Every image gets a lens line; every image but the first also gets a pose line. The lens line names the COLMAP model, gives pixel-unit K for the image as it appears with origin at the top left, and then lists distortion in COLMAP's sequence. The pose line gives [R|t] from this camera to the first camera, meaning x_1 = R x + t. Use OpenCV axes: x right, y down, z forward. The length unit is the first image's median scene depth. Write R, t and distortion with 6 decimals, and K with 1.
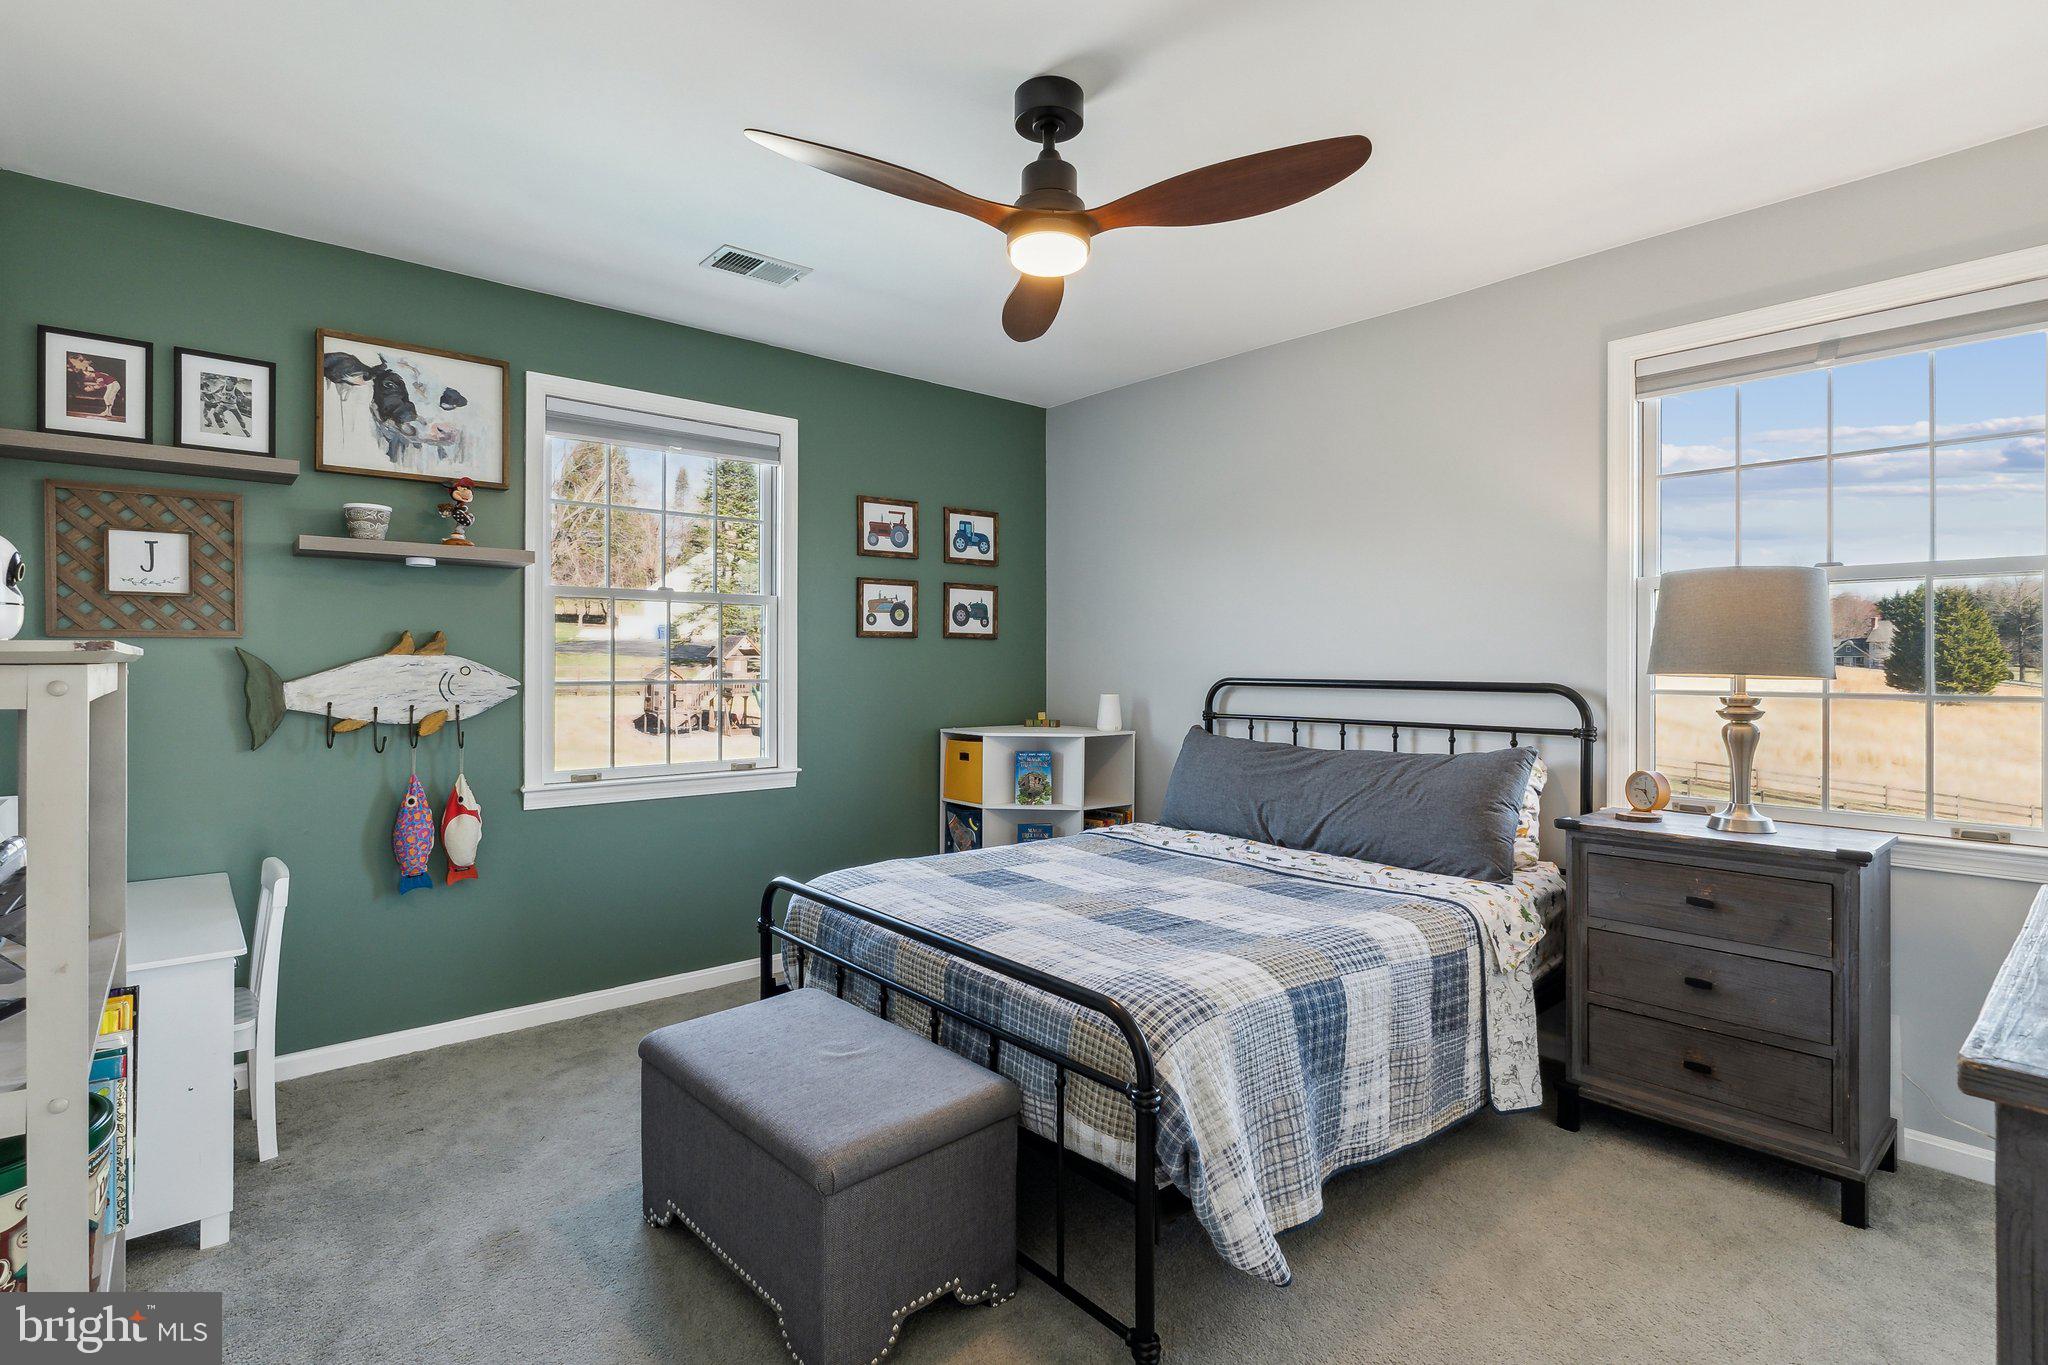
lens RADIAL K [[976.6, 0, 1021.0], [0, 976.6, 670.0], [0, 0, 1]] dist [-0.012239, -0.000039]
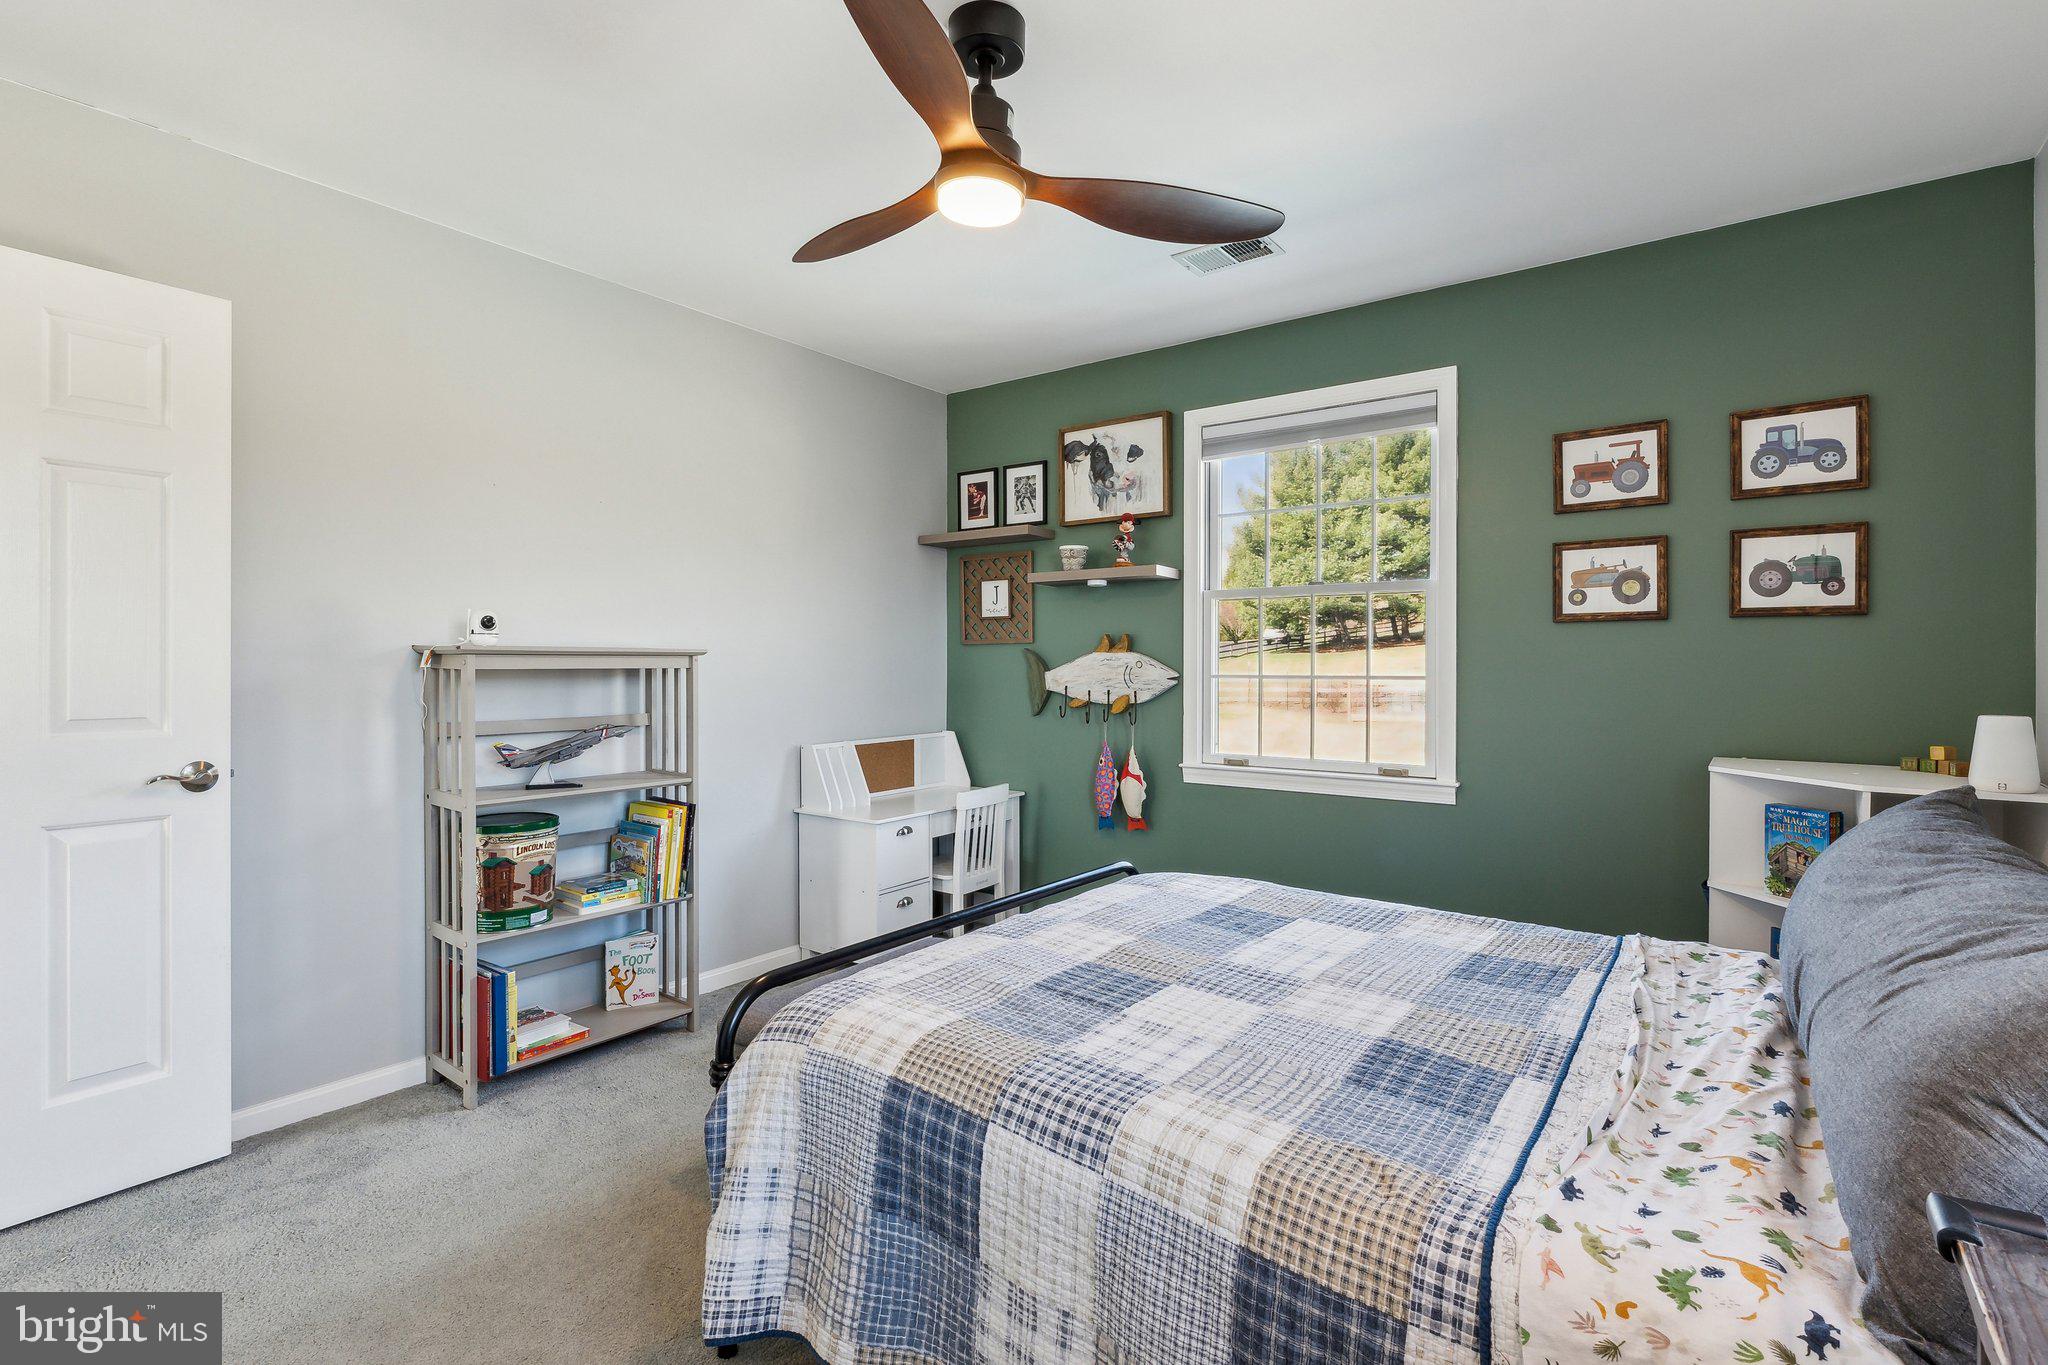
lens RADIAL K [[976.6, 0, 1021.0], [0, 976.6, 670.0], [0, 0, 1]] dist [-0.012239, -0.000039]
pose [[0.211289, 0.003268, -0.977418, 0.634405], [-0.008050, 0.999966, 0.001603, 0.007010], [0.977391, 0.007529, 0.211308, 0.576264]]
